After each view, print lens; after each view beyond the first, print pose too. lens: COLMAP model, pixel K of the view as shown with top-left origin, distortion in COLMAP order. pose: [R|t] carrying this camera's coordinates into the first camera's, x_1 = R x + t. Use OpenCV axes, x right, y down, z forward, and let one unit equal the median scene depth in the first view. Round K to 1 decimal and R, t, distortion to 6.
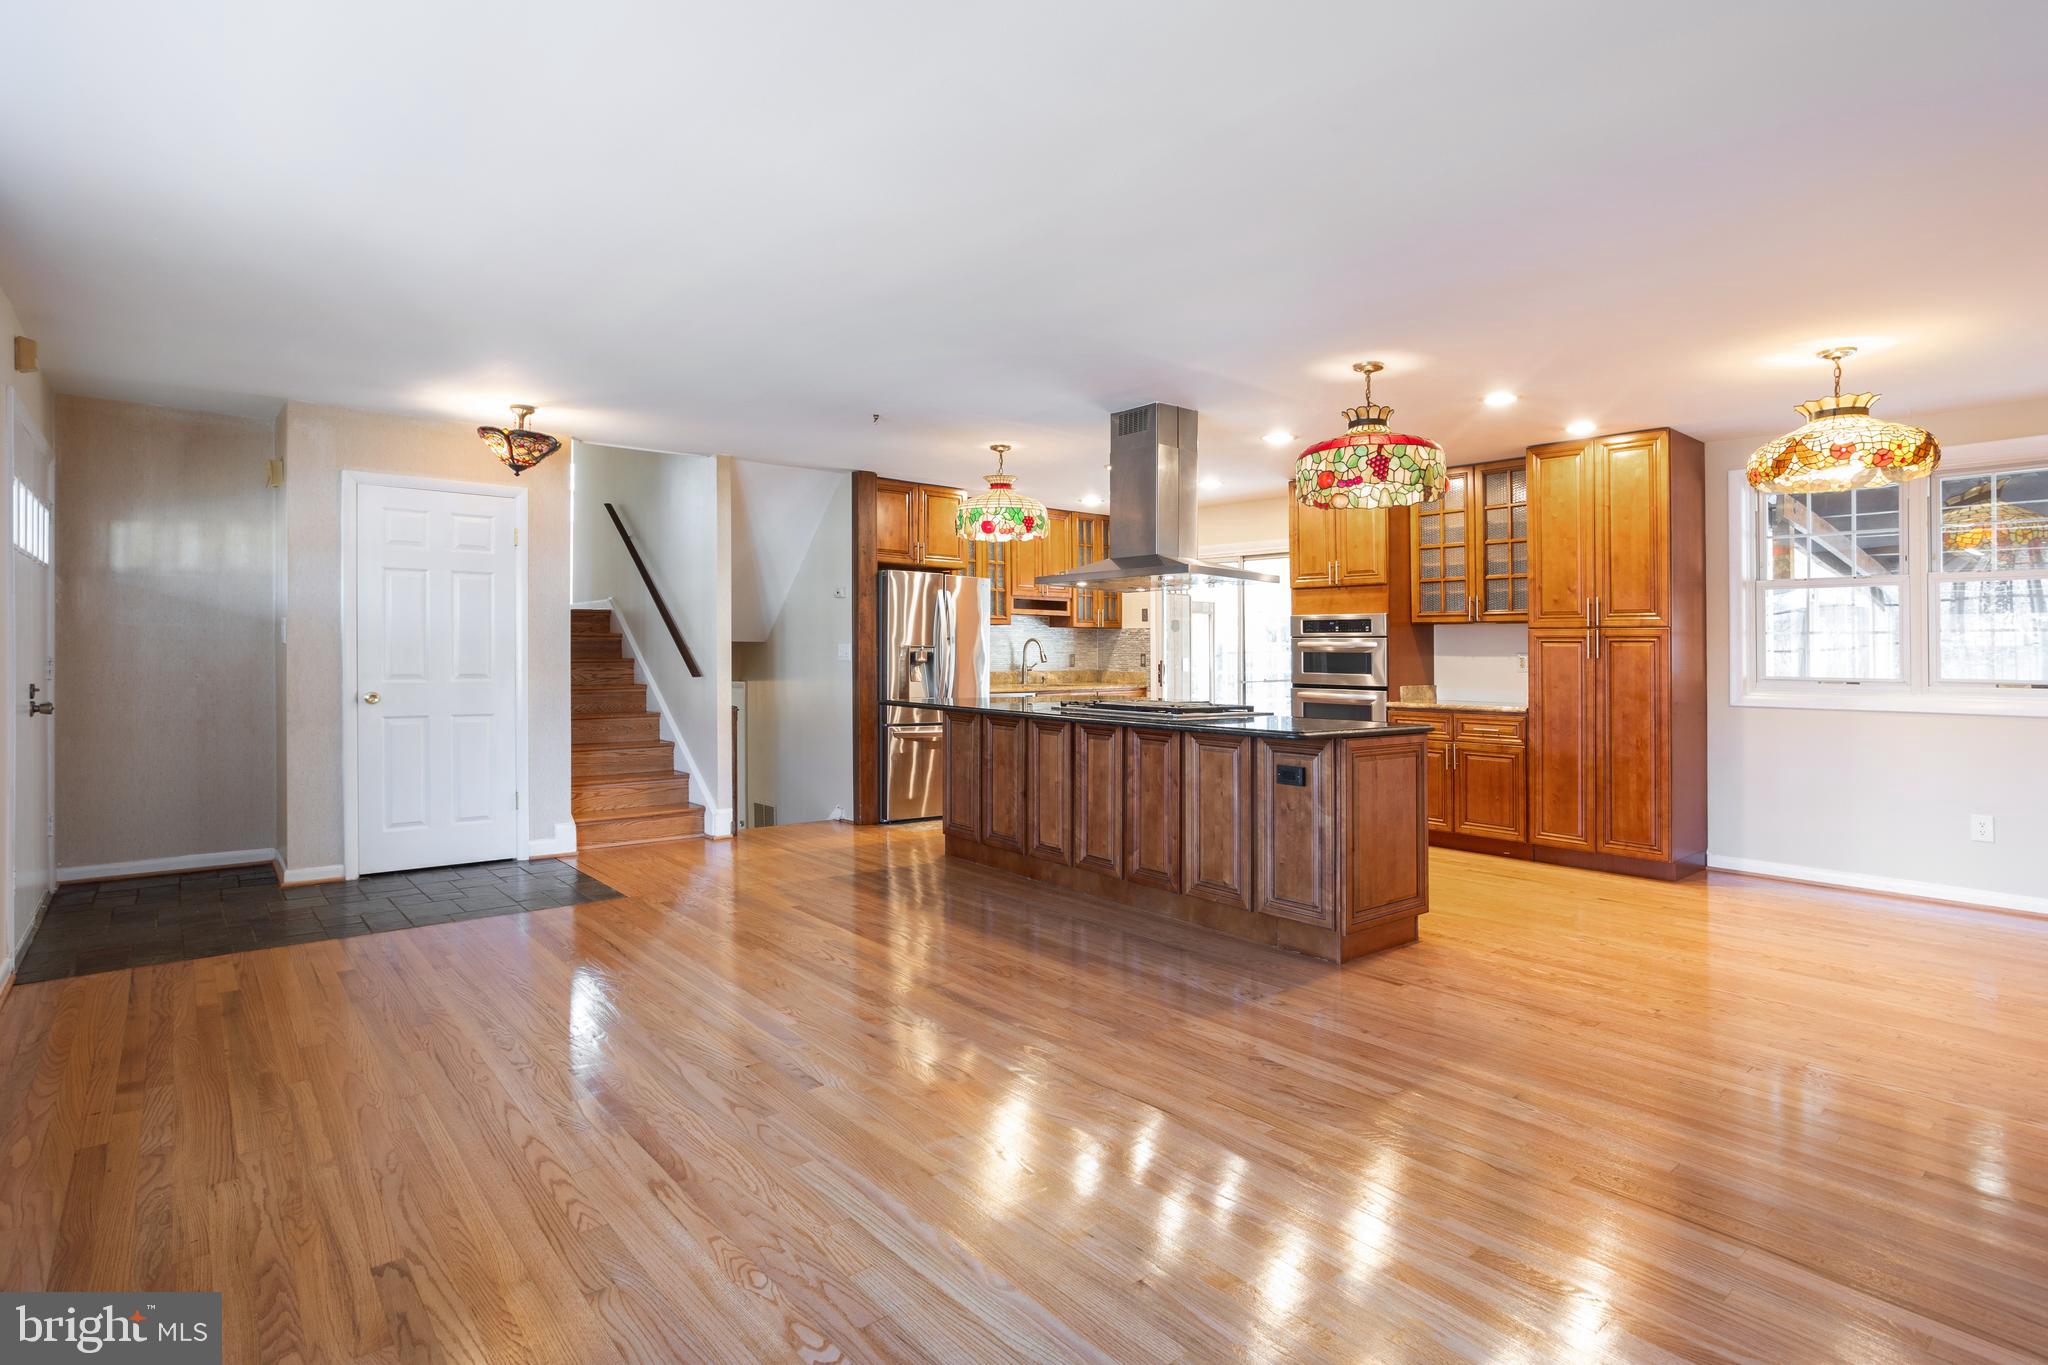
lens RADIAL K [[1035.6, 0, 1033.2], [0, 1035.6, 651.4], [0, 0, 1]] dist [-0.025819, 0.000099]
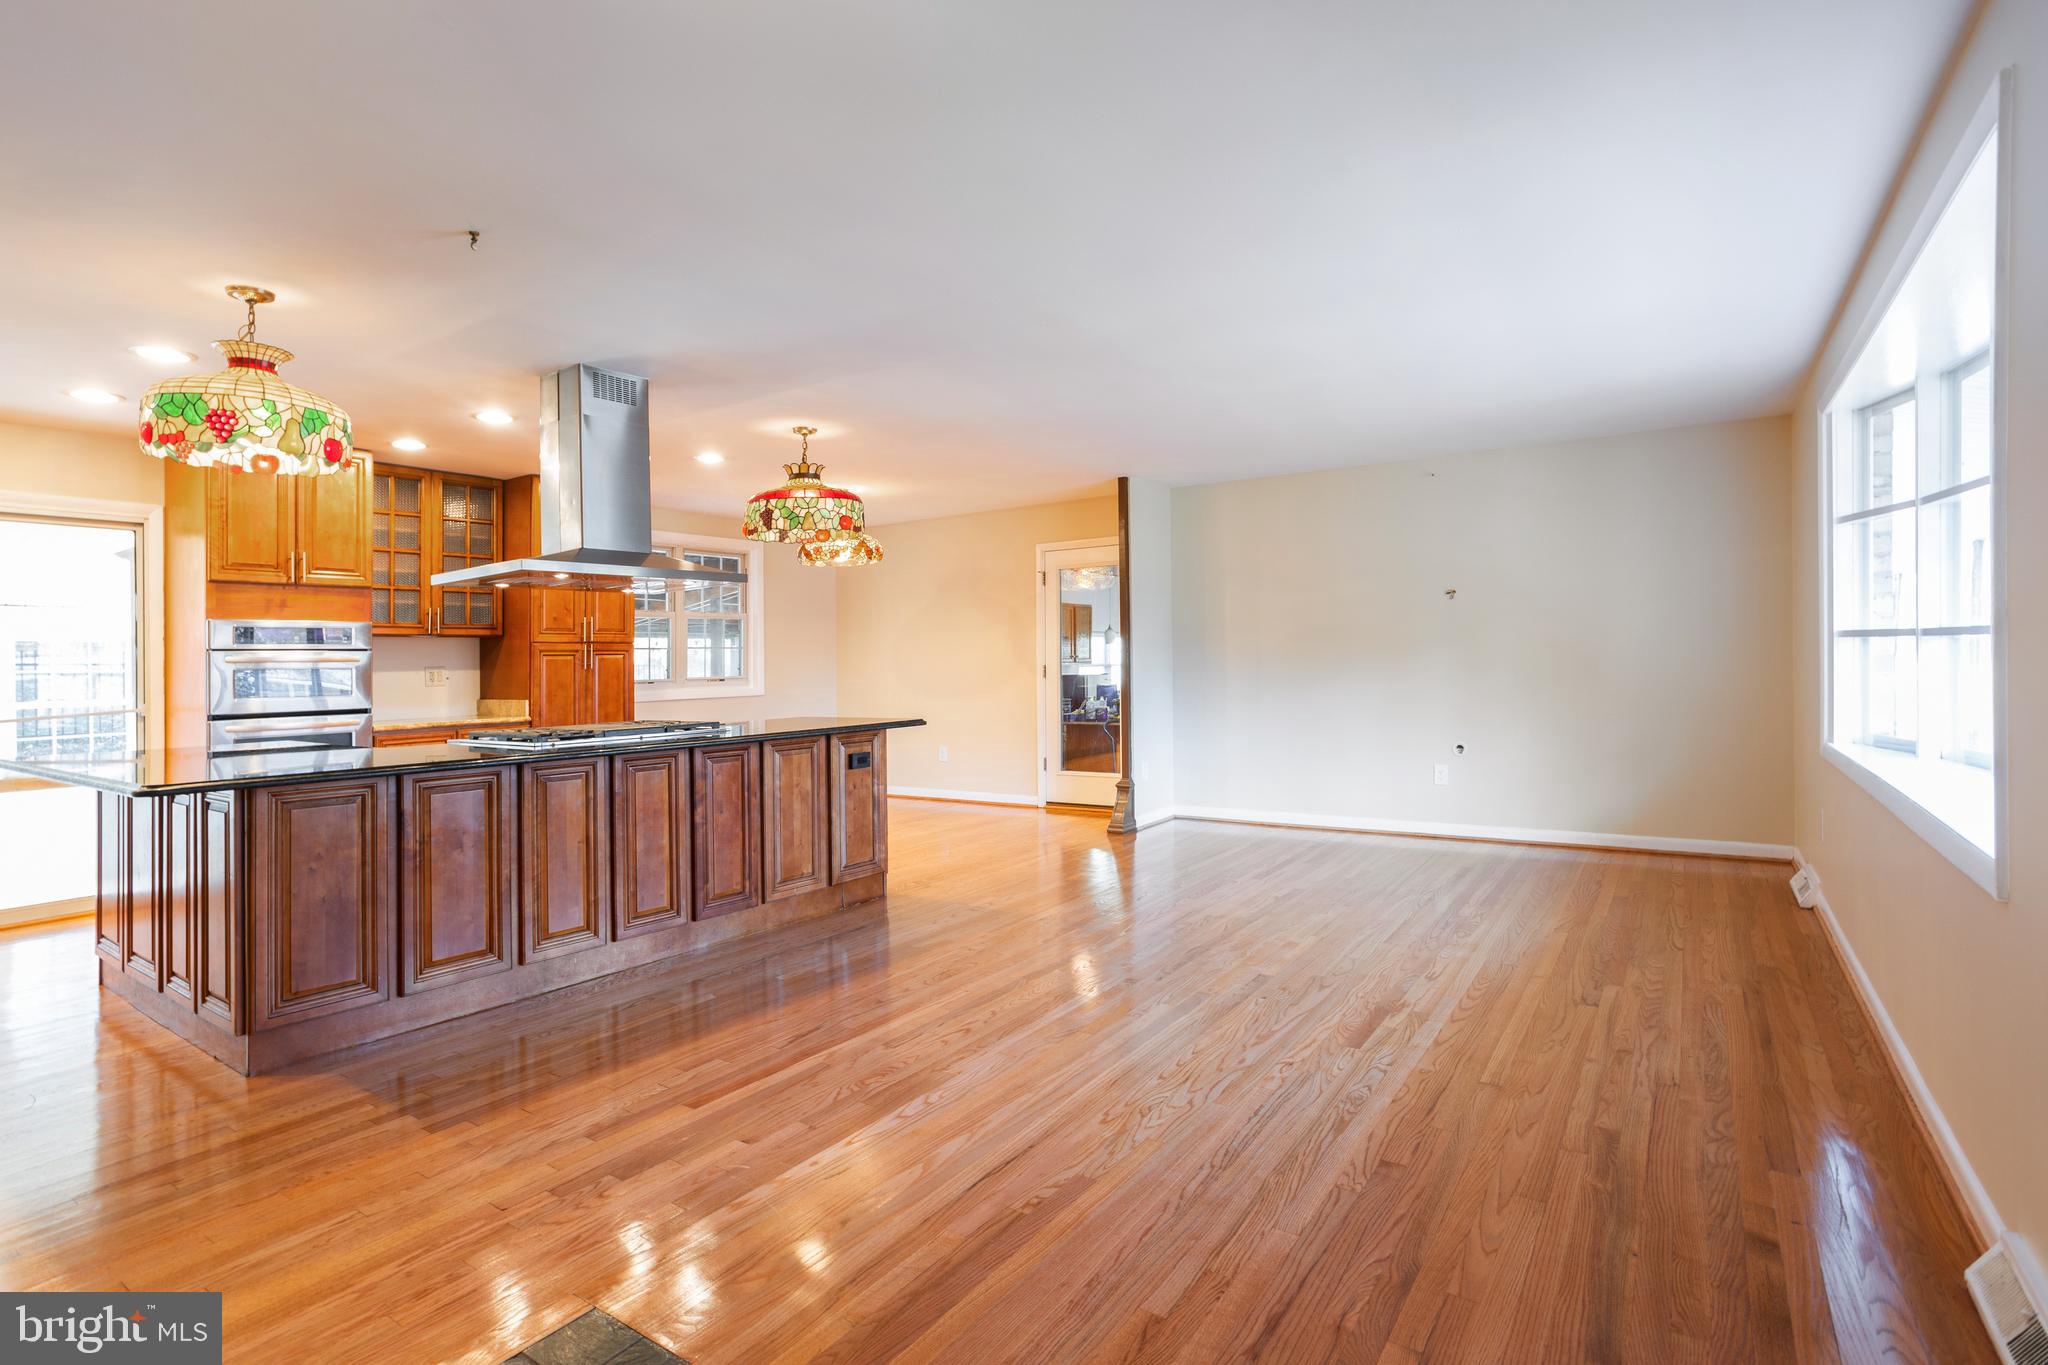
lens RADIAL K [[1013.1, 0, 1032.7], [0, 1013.1, 653.8], [0, 0, 1]] dist [-0.055969, 0.036113]
pose [[-0.278661, 0.001539, 0.960388, -0.737270], [0.014251, 0.999895, 0.002533, -0.004610], [-0.960284, 0.014392, -0.278653, 0.874360]]
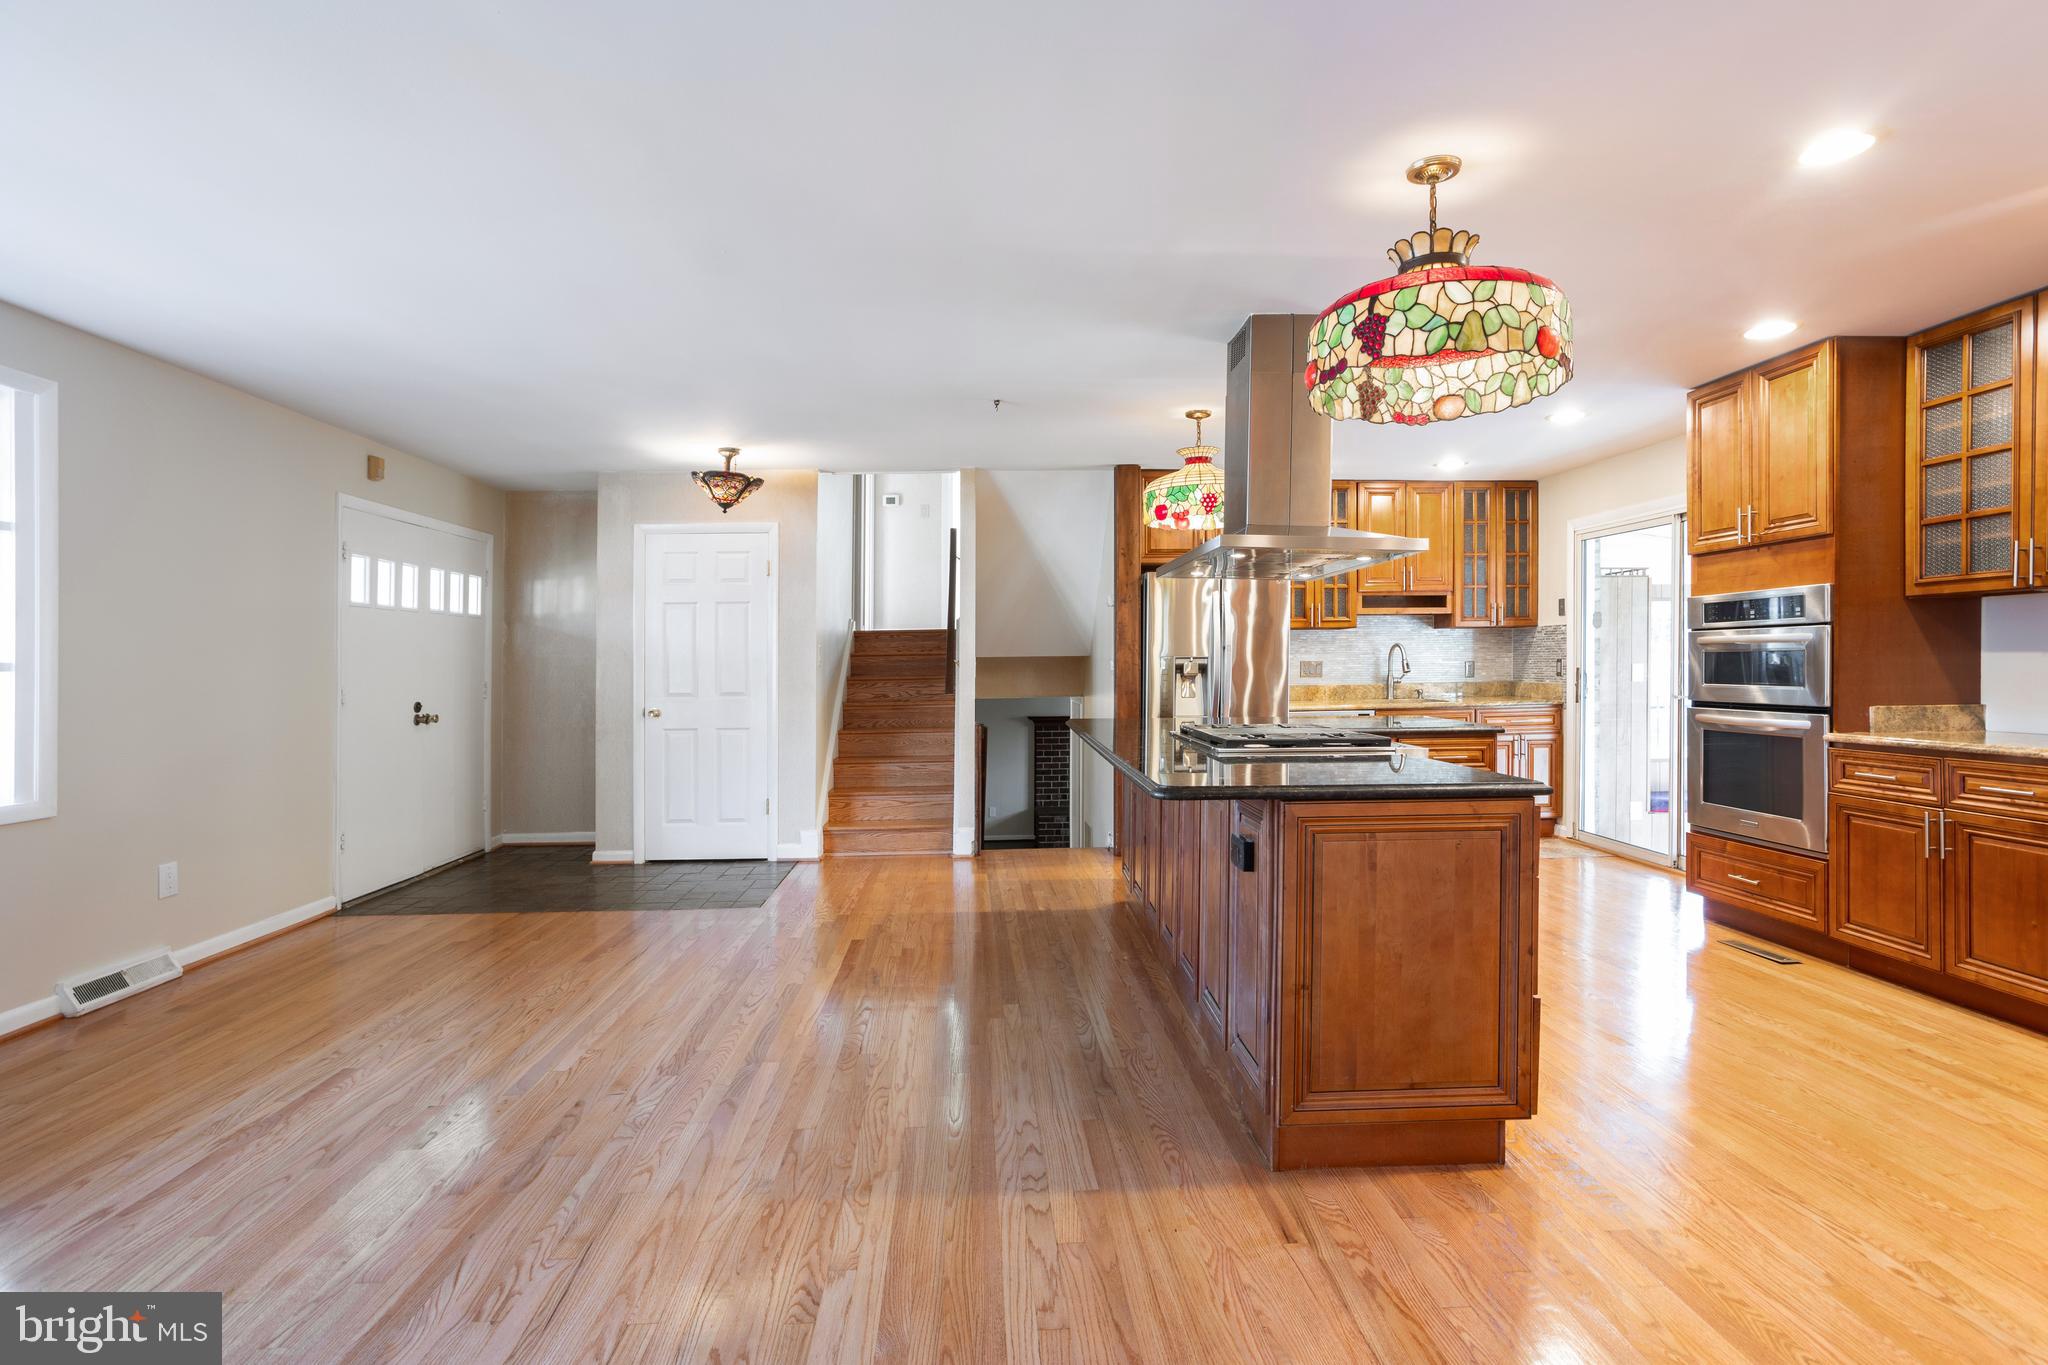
lens RADIAL K [[1005.9, 0, 1032.1], [0, 1005.9, 675.8], [0, 0, 1]] dist [-0.053252, 0.035343]
pose [[0.795082, -0.012502, -0.606373, 0.404923], [0.020269, 0.999777, 0.005964, 0.004022], [0.606163, -0.017033, 0.795158, 0.339245]]
